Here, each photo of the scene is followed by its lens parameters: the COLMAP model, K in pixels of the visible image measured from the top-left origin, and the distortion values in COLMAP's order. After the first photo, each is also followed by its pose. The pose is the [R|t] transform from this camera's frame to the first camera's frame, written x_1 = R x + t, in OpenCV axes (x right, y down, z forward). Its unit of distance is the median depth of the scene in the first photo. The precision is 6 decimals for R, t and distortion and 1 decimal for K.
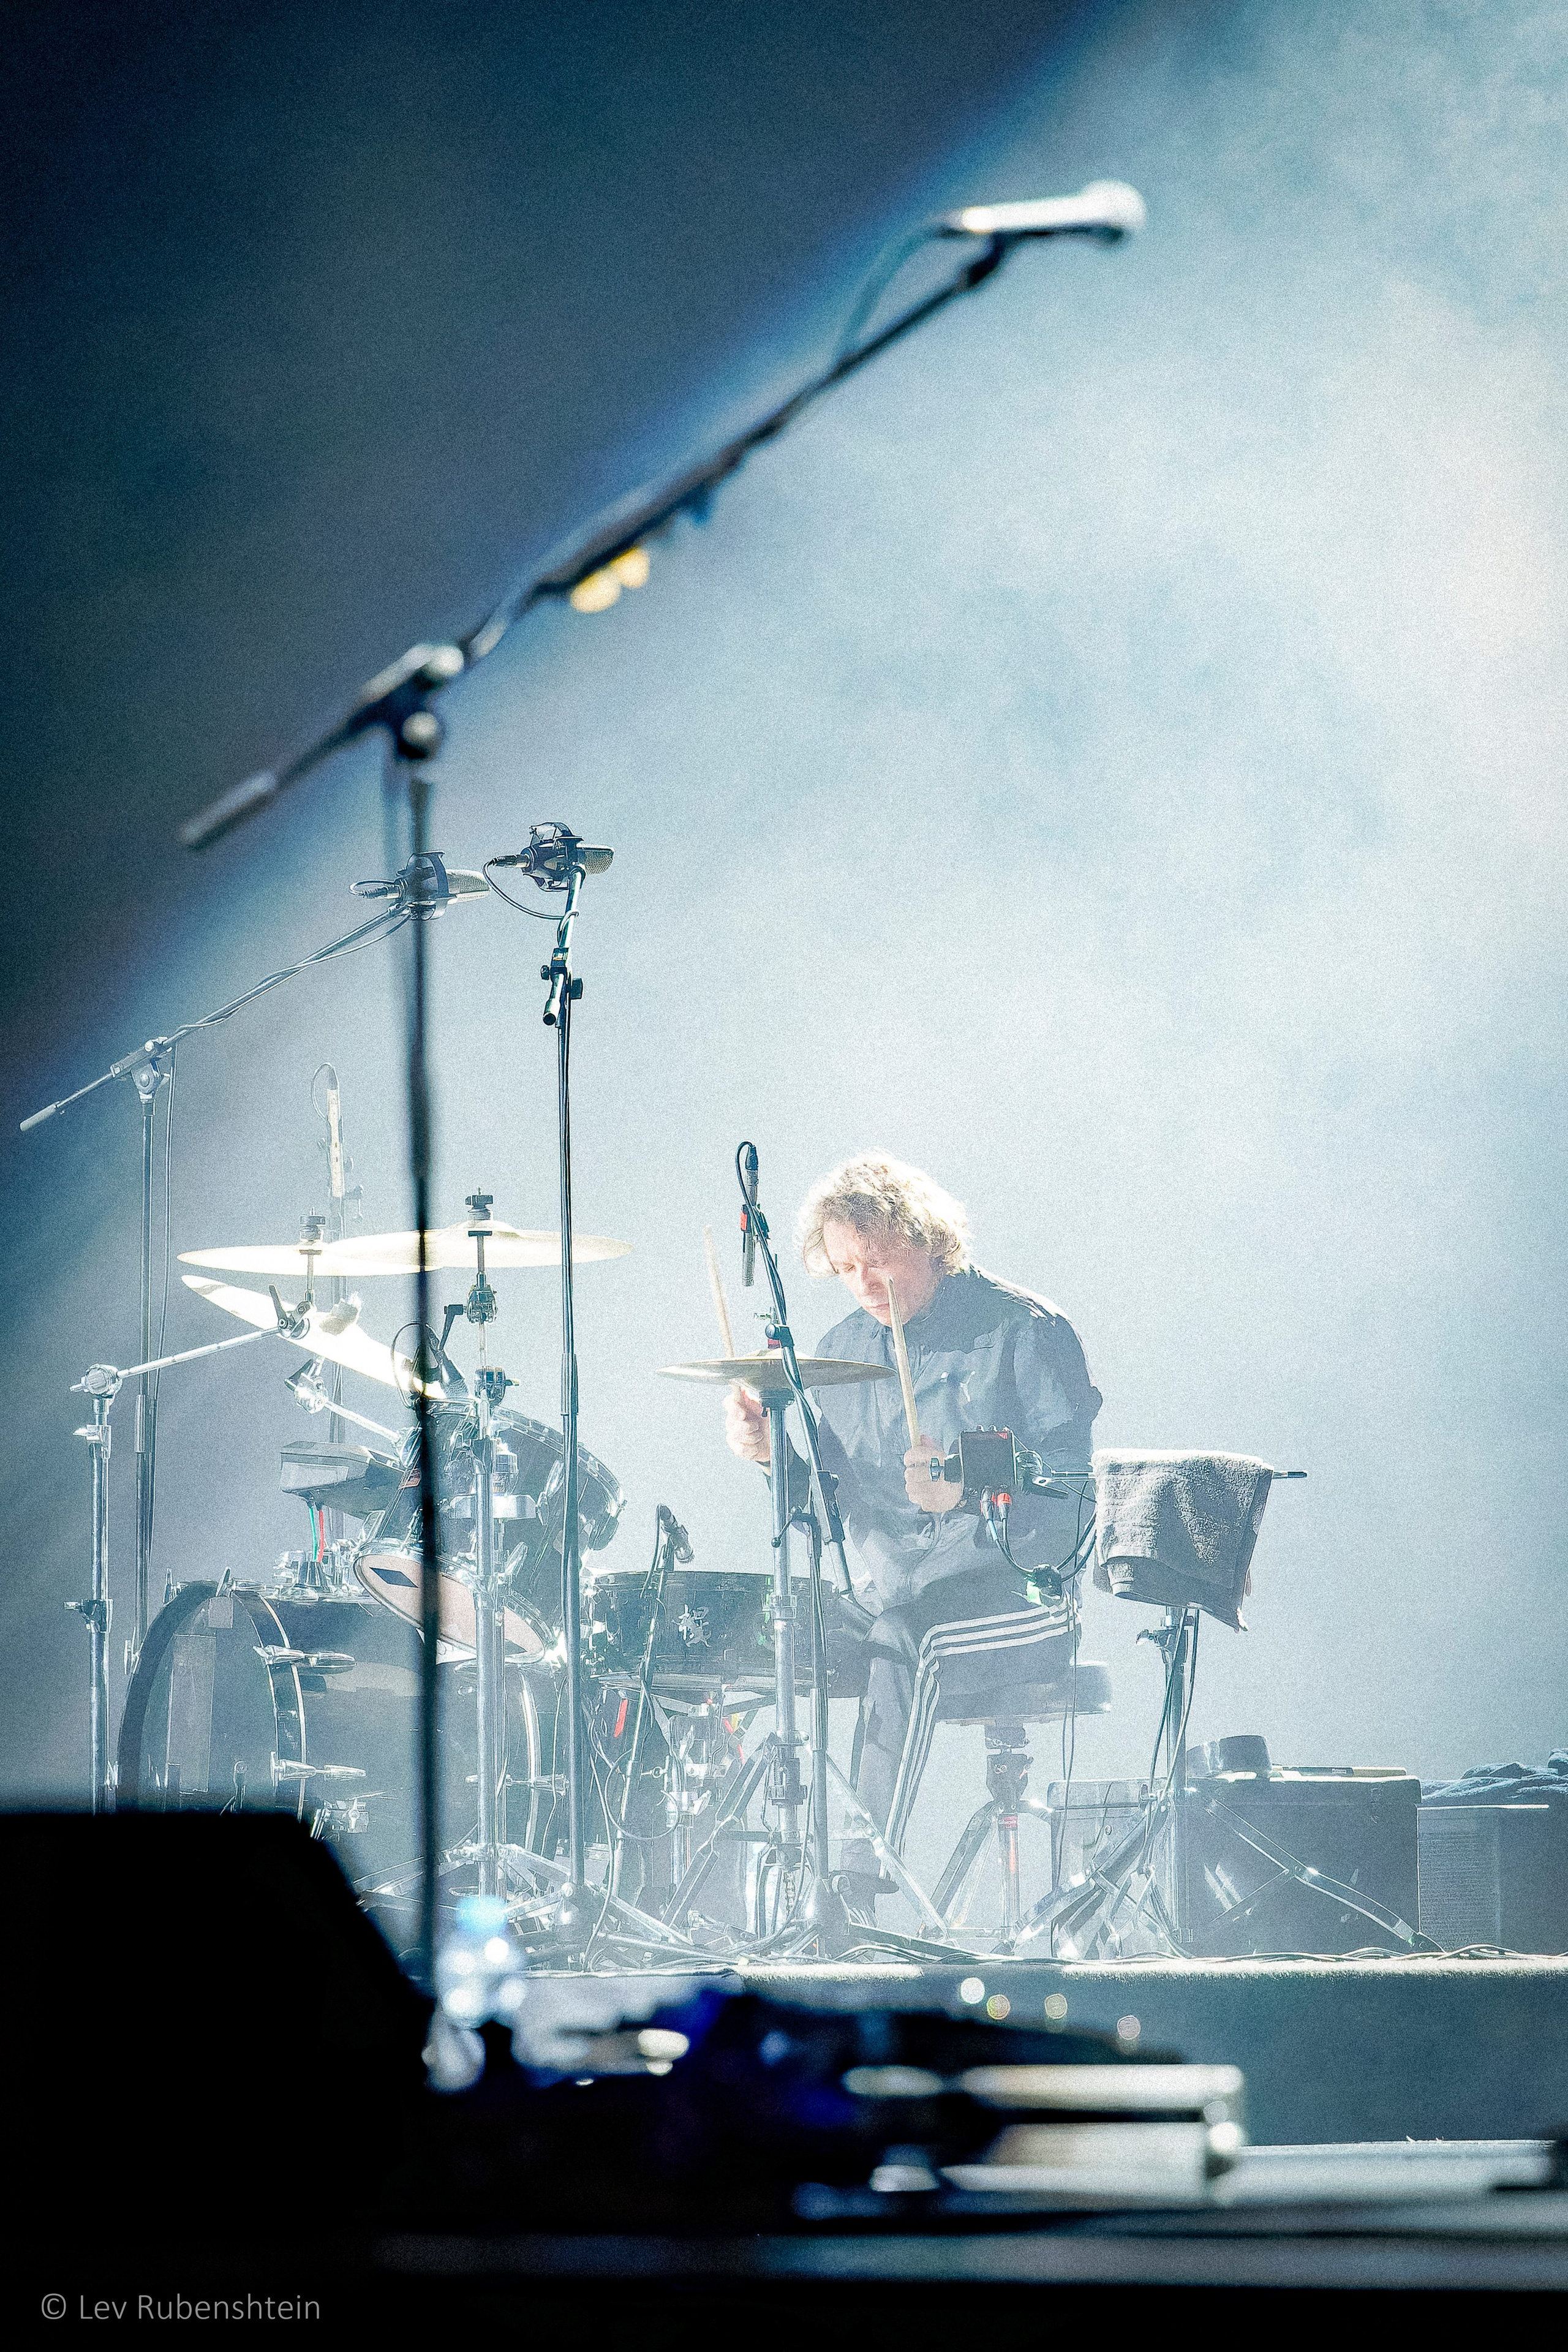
lens RADIAL K [[12389.5, 0, 783.6], [0, 12389.5, 1173.7], [0, 0, 1]] dist [-0.800639, 0.000000]
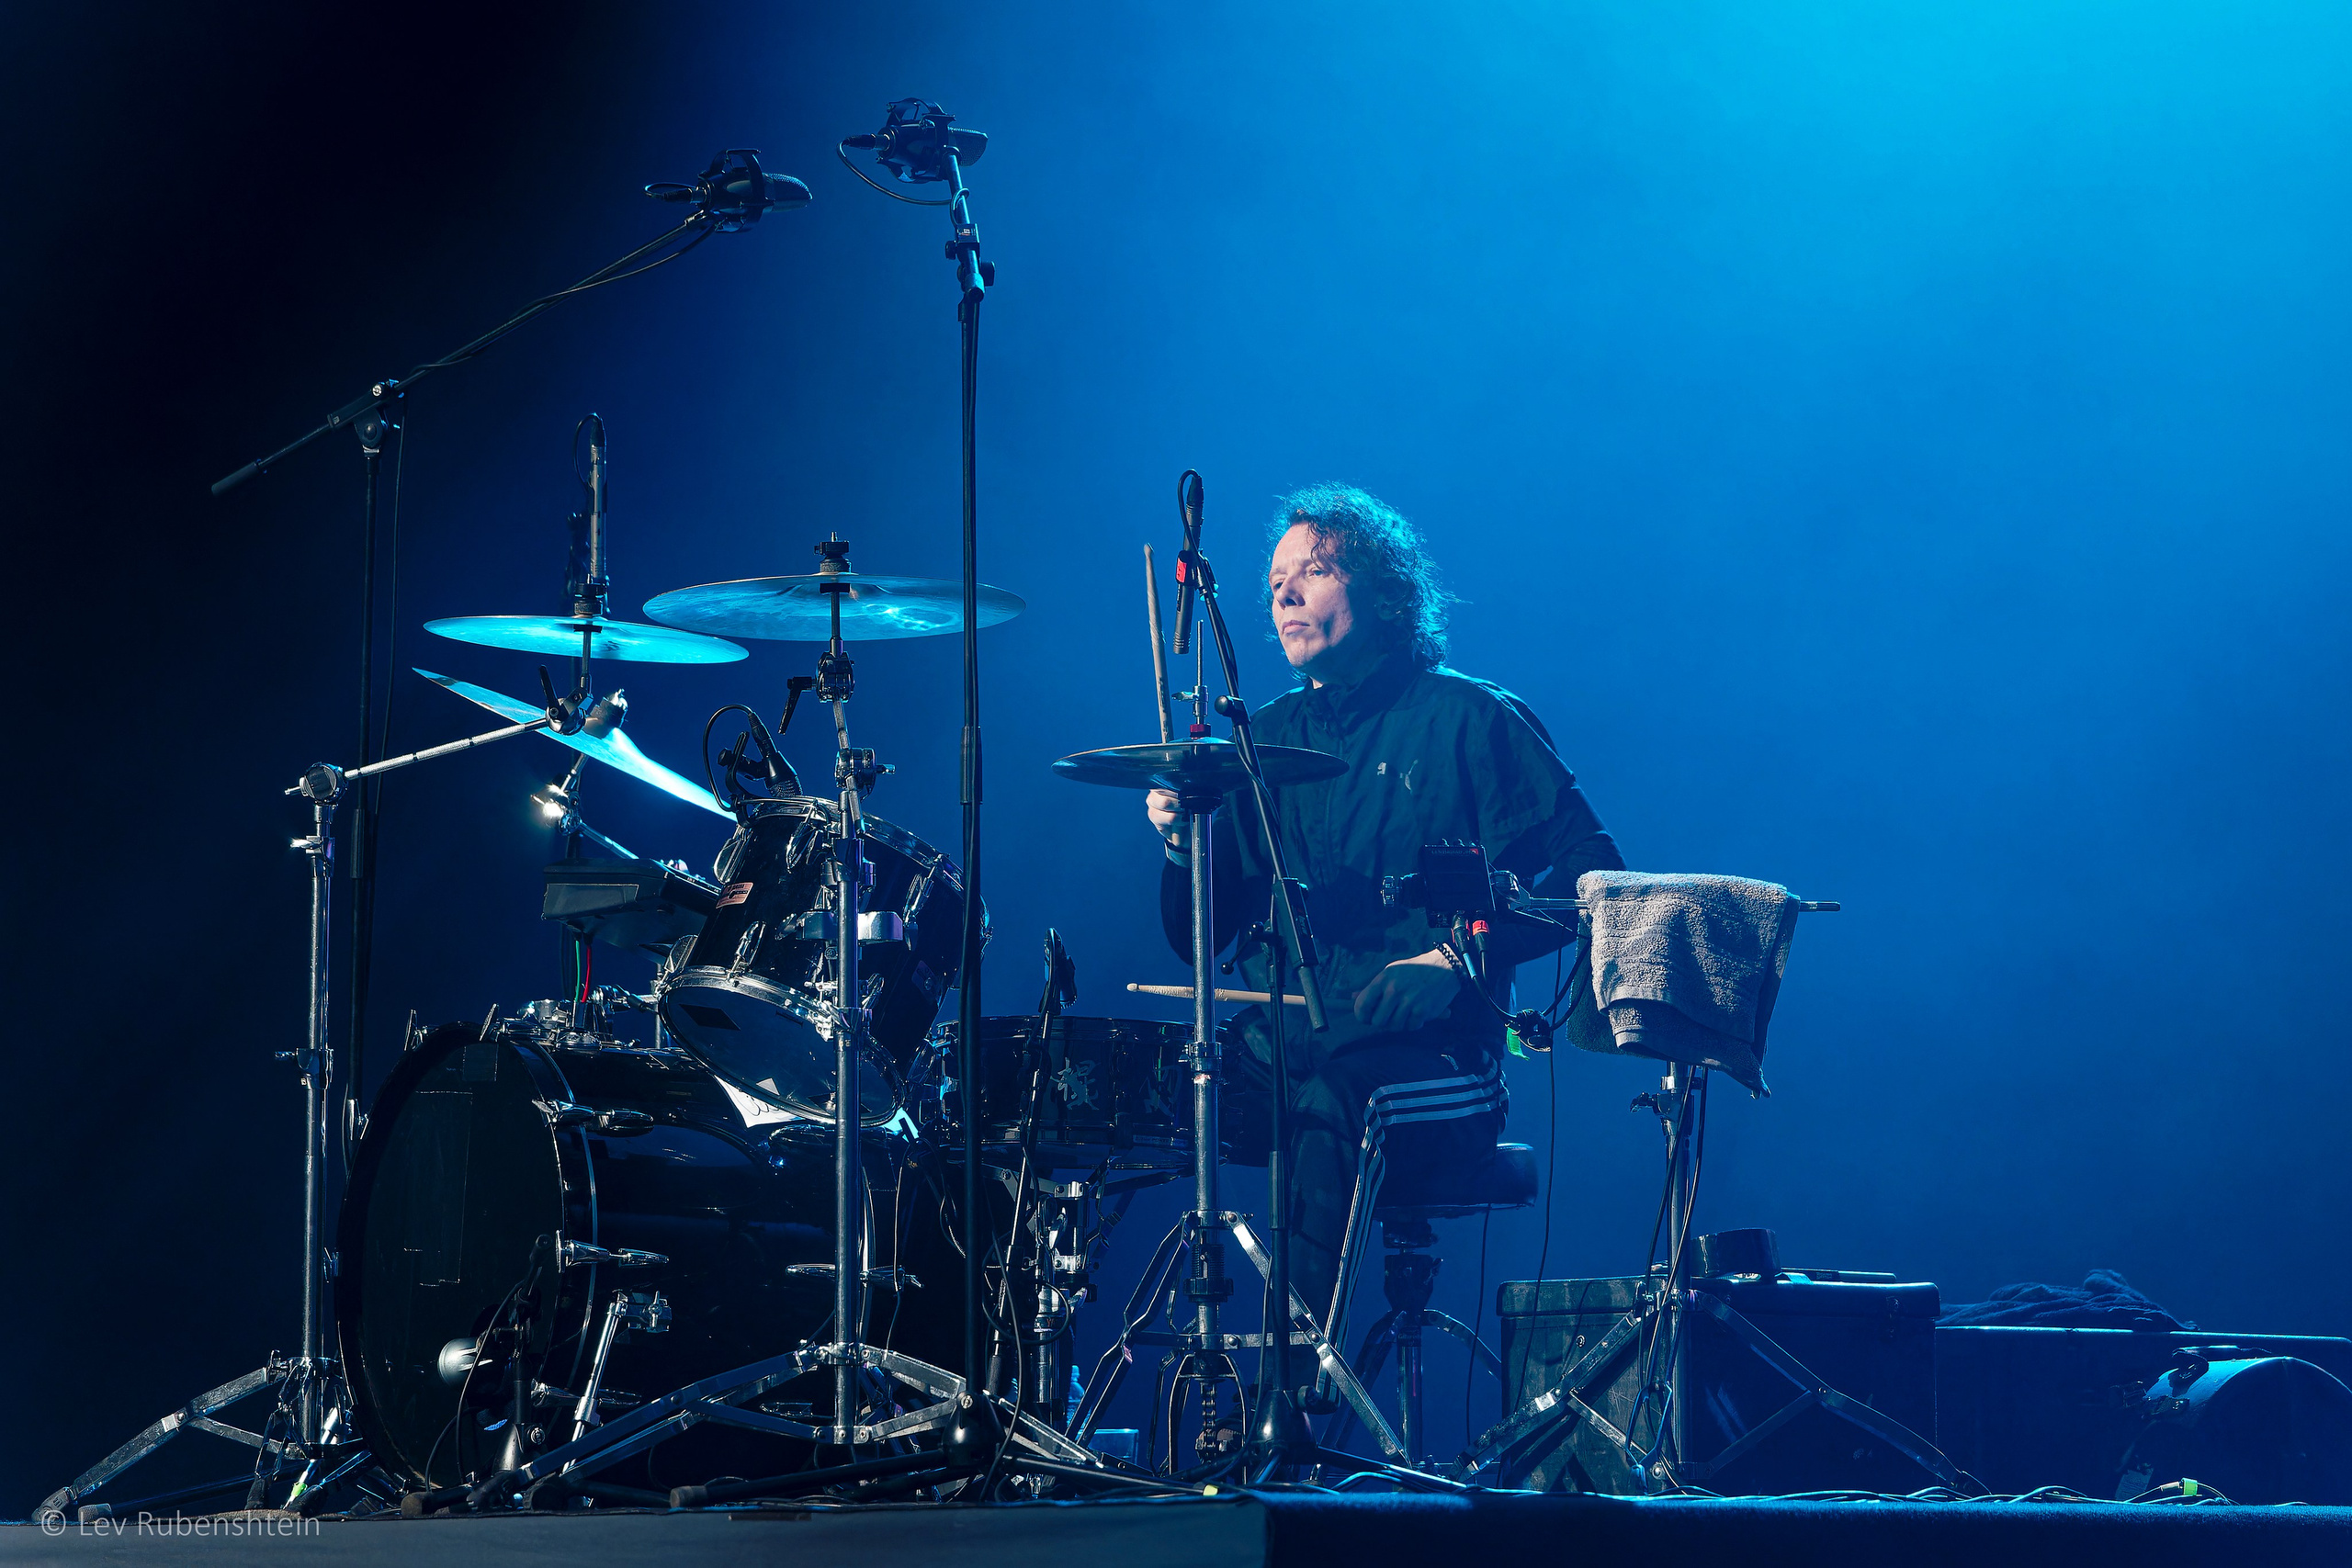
lens RADIAL K [[8545.4, 0, 1176.6], [0, 8545.4, 783.7], [0, 0, 1]] dist [-0.292855, 0.000000]
pose [[0.992627, 0.021918, 0.119207, -0.068524], [-0.018141, 0.999301, -0.032672, 0.035344], [-0.119840, 0.030268, 0.992332, 0.444874]]
